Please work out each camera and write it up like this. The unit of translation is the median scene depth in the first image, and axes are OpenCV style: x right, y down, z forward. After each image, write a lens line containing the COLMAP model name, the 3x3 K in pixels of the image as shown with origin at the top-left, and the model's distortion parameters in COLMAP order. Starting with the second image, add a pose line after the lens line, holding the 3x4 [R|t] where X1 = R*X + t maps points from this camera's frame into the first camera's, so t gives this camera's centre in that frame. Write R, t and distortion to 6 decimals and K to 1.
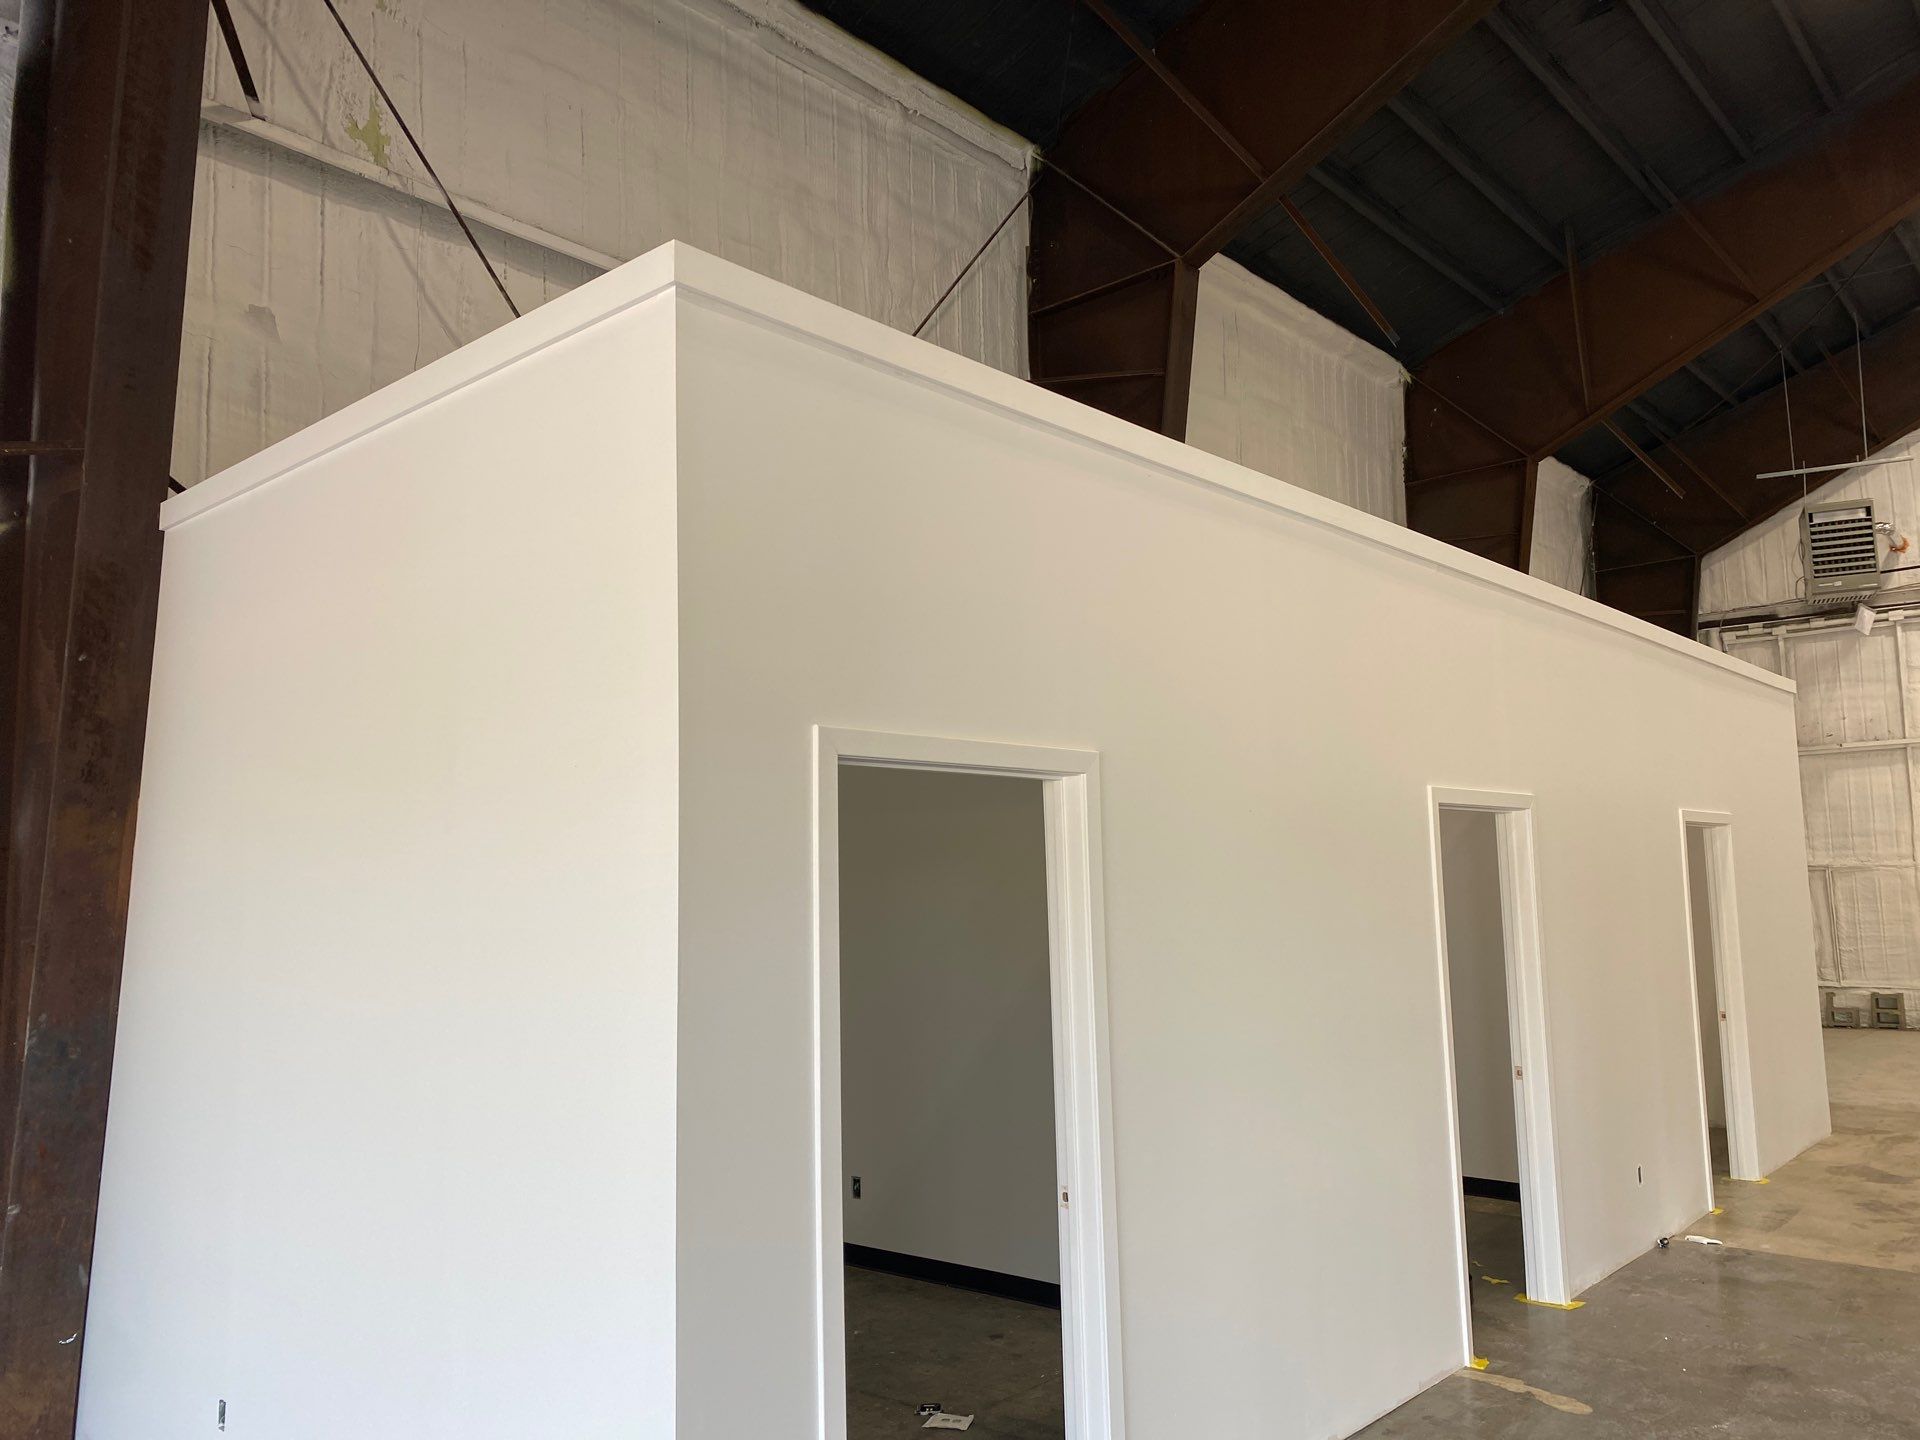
lens RADIAL K [[1456.8, 0, 958.7], [0, 1456.8, 720.6], [0, 0, 1]] dist [0.019290, -0.022174]
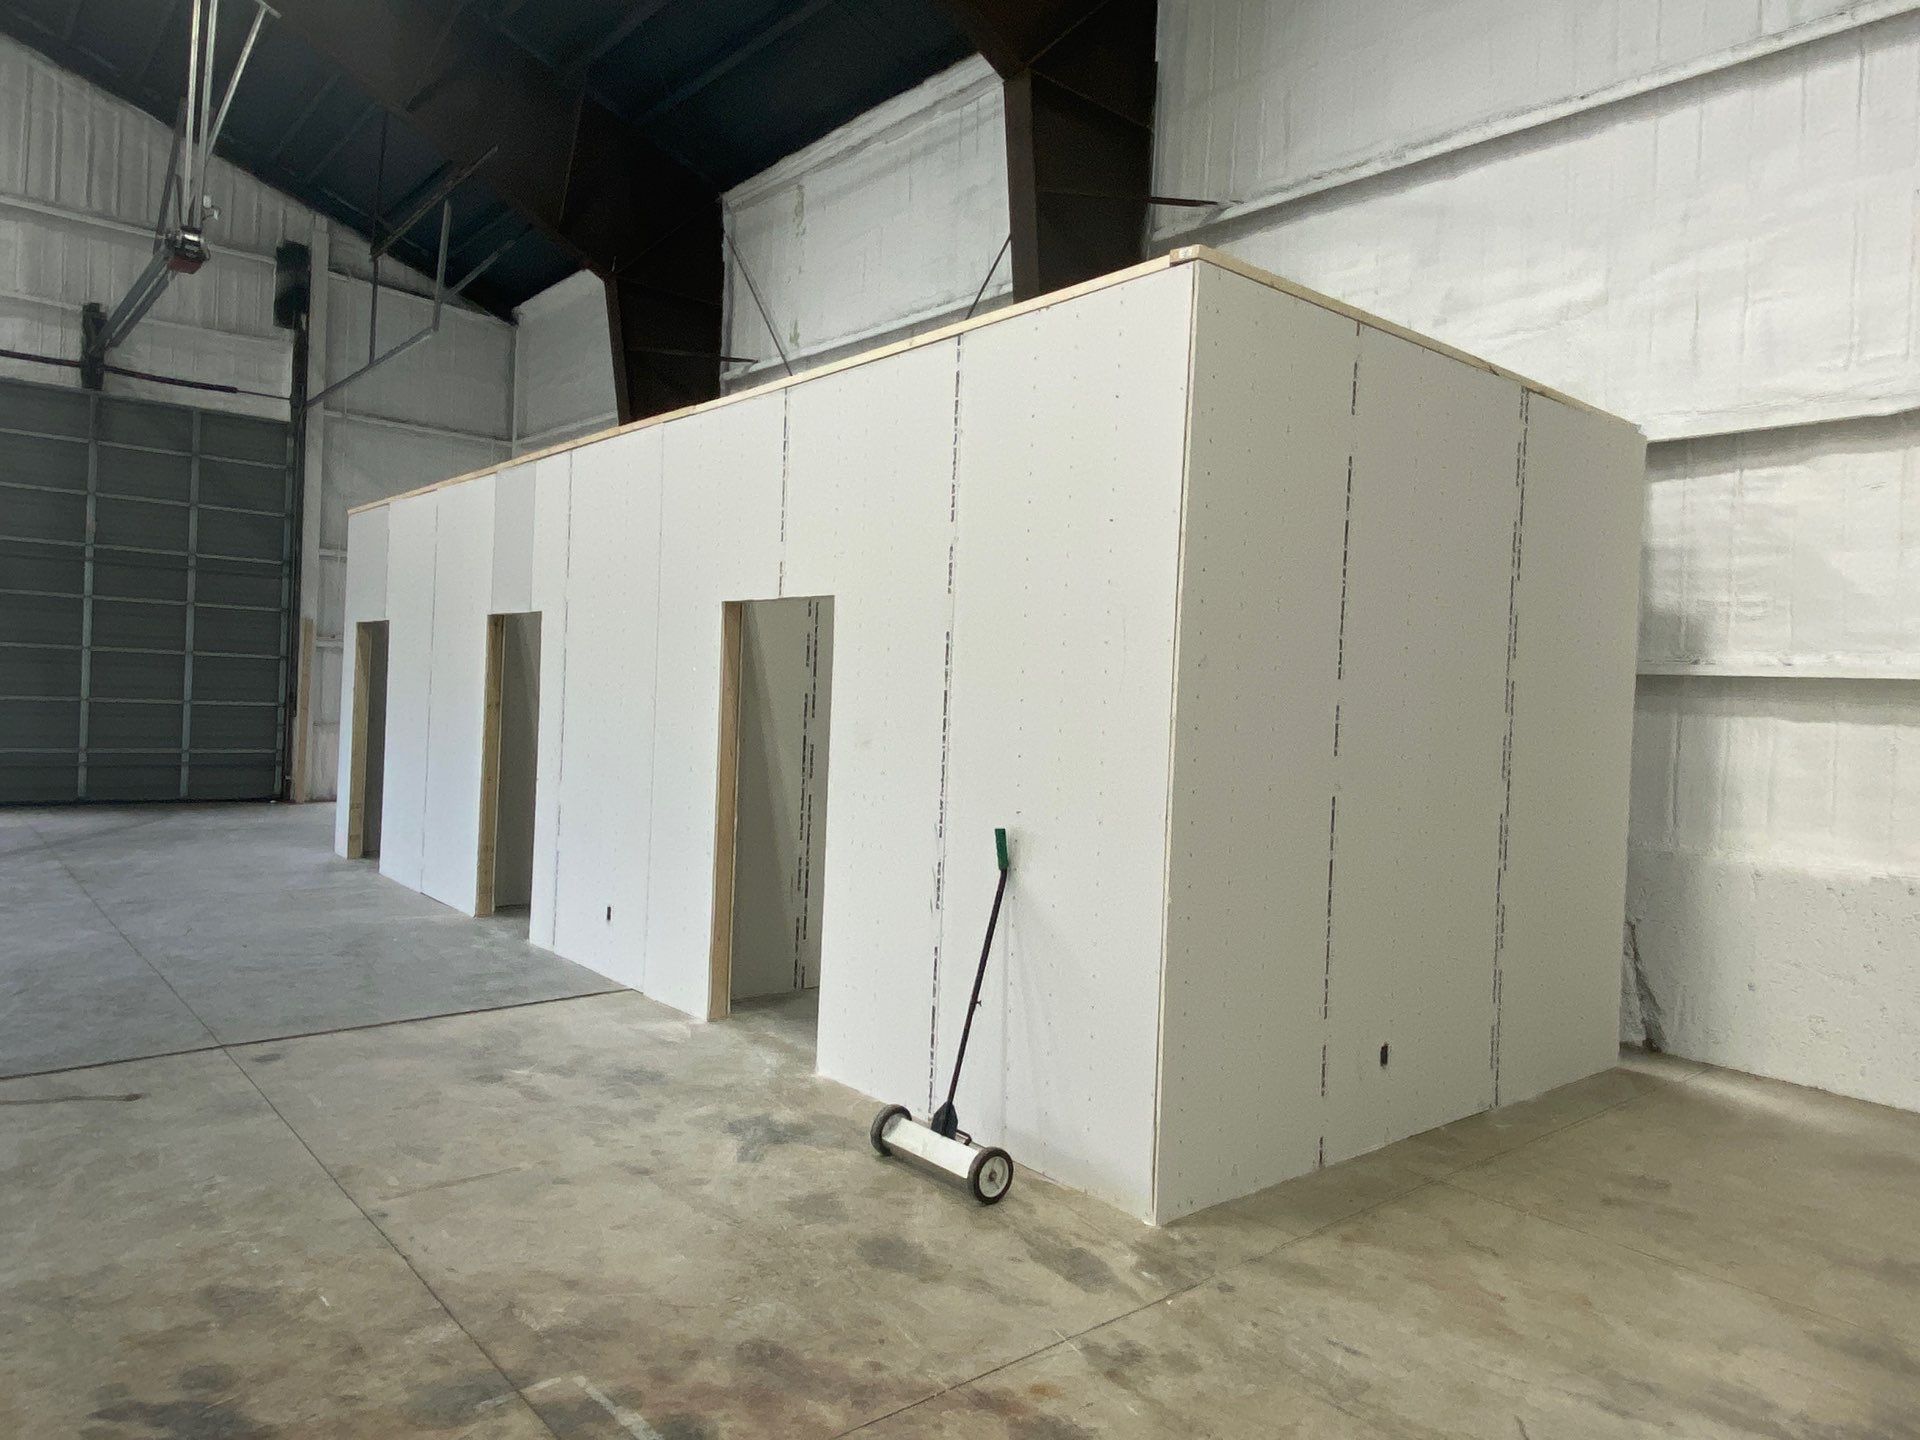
lens RADIAL K [[1456.8, 0, 958.7], [0, 1456.8, 720.6], [0, 0, 1]] dist [0.019290, -0.022174]
pose [[-0.169656, 0.000021, -0.985503, 1.163206], [0.094533, 0.995389, -0.016253, 0.145189], [0.980959, -0.095920, -0.168876, 1.083958]]
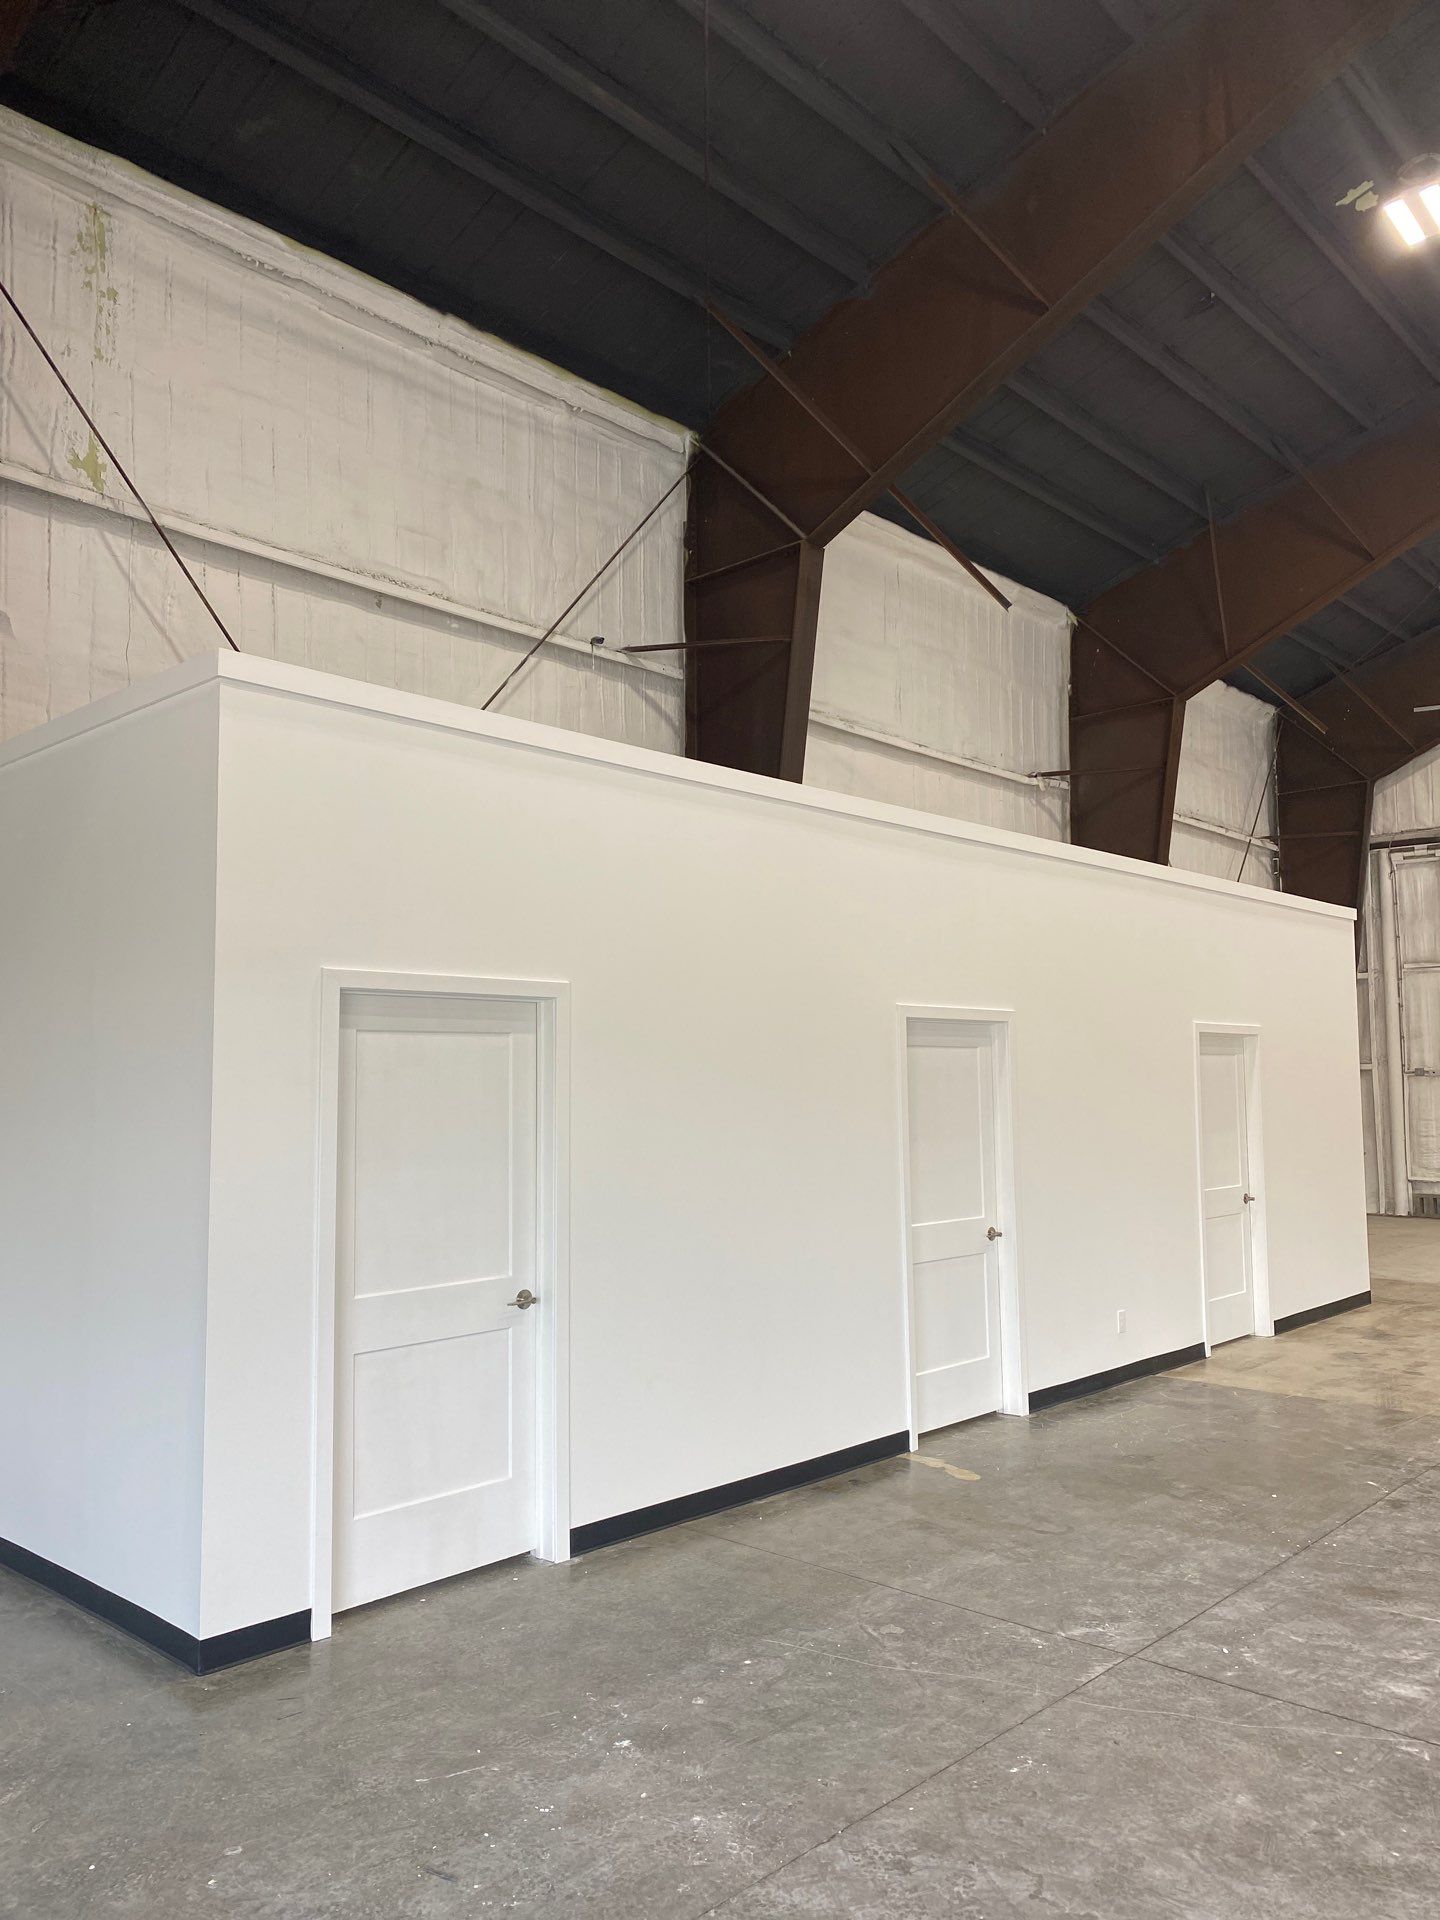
lens RADIAL K [[1456.8, 0, 720.0], [0, 1456.8, 960.0], [0, 0, 1]] dist [0.019290, -0.022174]
pose [[0.999612, 0.010779, -0.025695, 0.115543], [-0.010009, 0.999503, 0.029886, -0.017786], [0.026005, -0.029617, 0.999223, -0.160540]]
